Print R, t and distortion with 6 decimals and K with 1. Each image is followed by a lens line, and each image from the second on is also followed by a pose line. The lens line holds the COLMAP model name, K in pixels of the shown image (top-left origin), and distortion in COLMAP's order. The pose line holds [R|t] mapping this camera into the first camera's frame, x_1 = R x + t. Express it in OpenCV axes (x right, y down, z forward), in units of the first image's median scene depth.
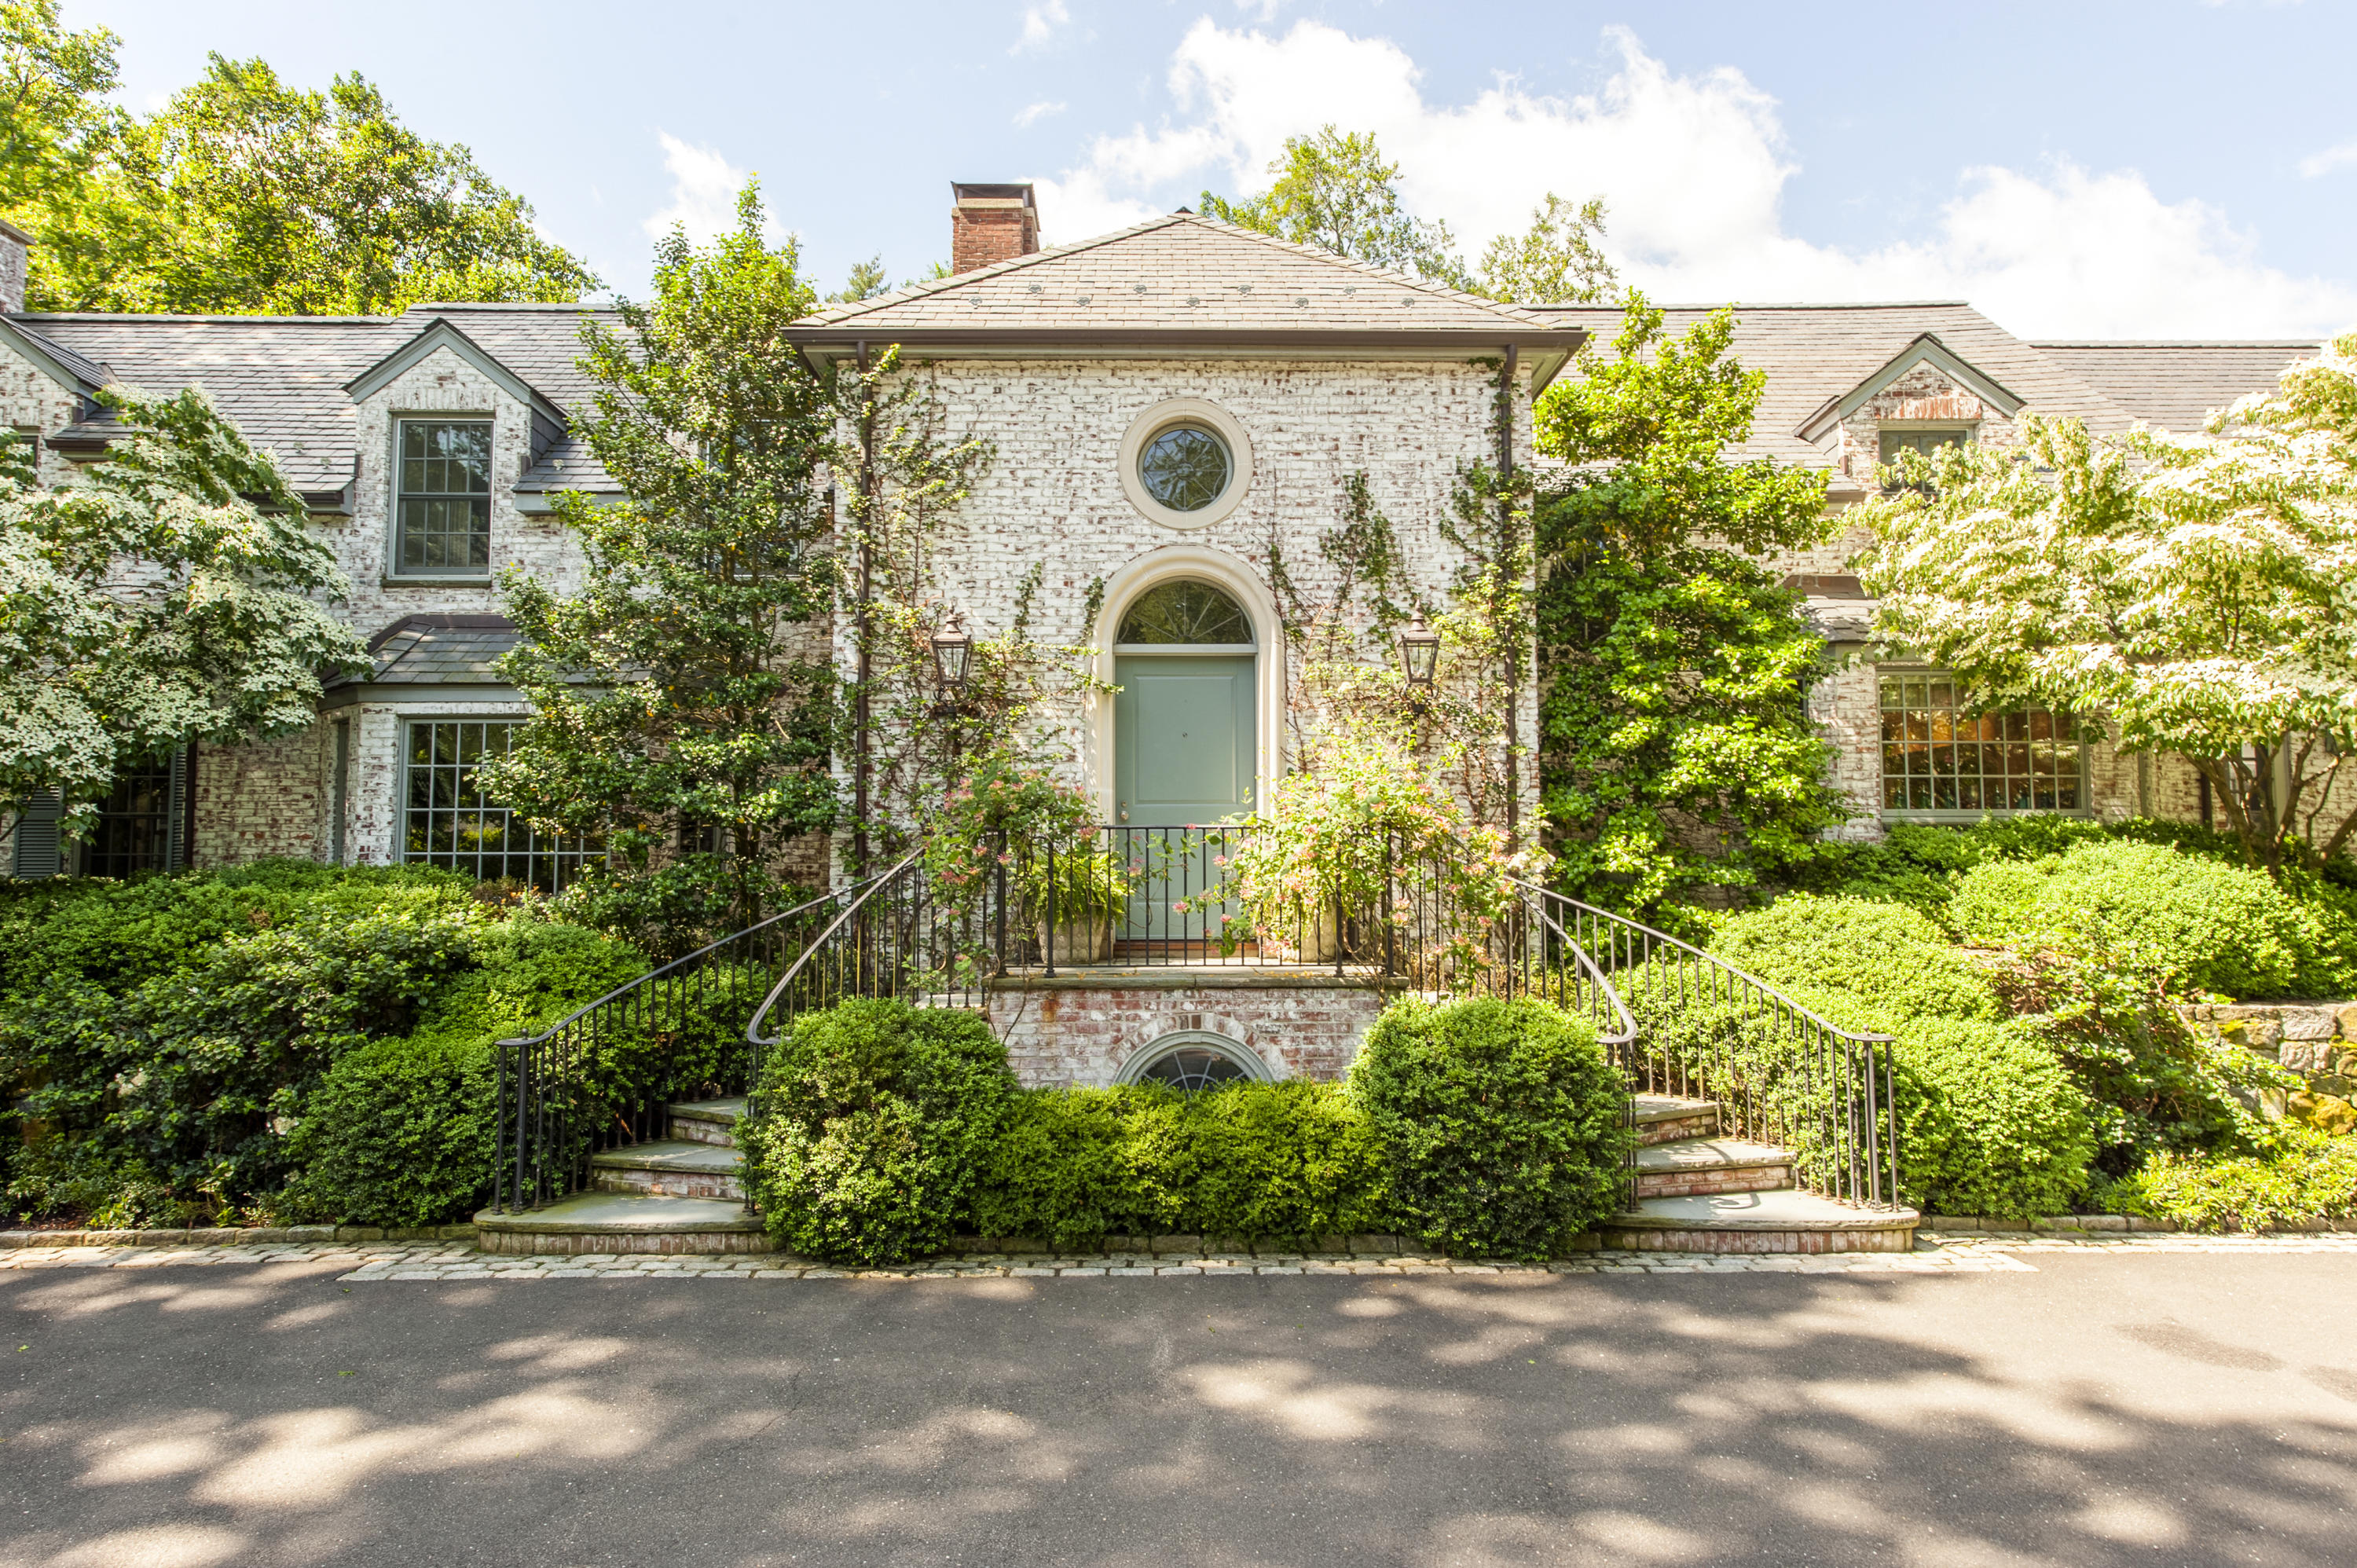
lens RADIAL K [[1496.1, 0, 1167.1], [0, 1496.1, 756.1], [0, 0, 1]] dist [0.018027, -0.000553]
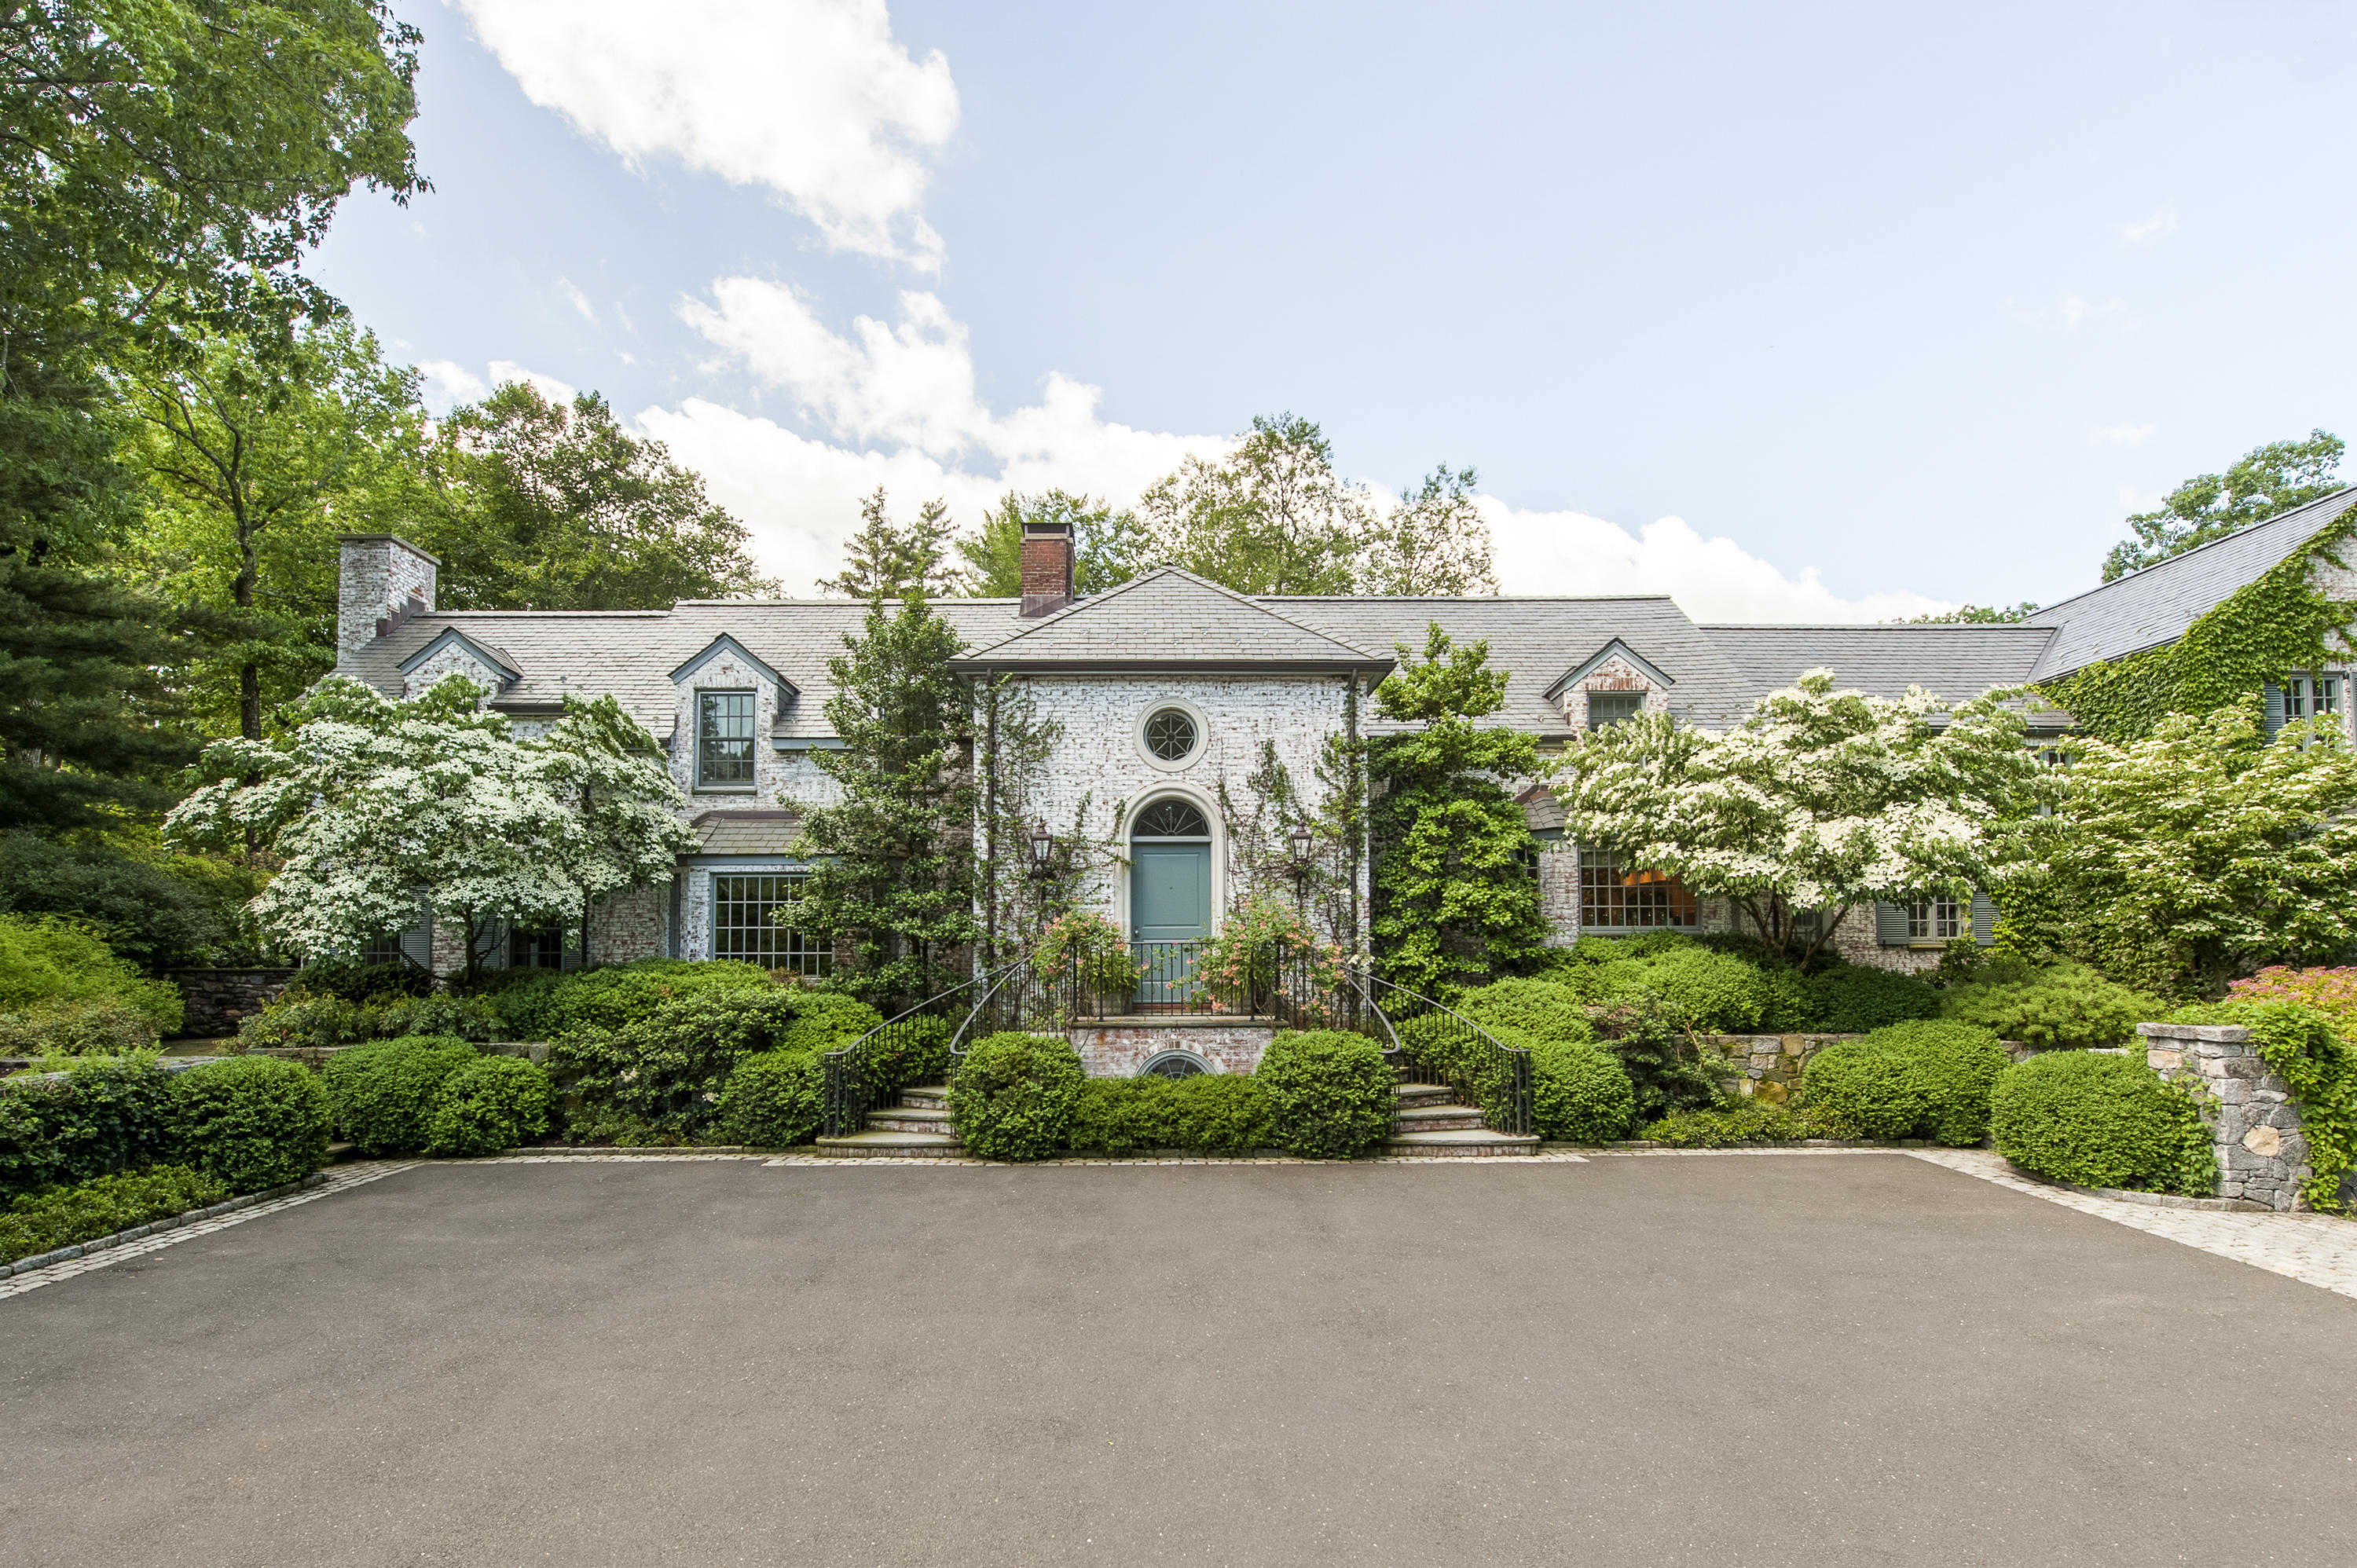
lens RADIAL K [[1189.4, 0, 1140.3], [0, 1189.4, 904.0], [0, 0, 1]] dist [-0.002800, -0.001761]
pose [[0.999903, -0.002552, -0.013665, -0.005816], [0.003025, 0.999392, 0.034721, -0.046889], [0.013568, -0.034759, 0.999304, -0.434085]]
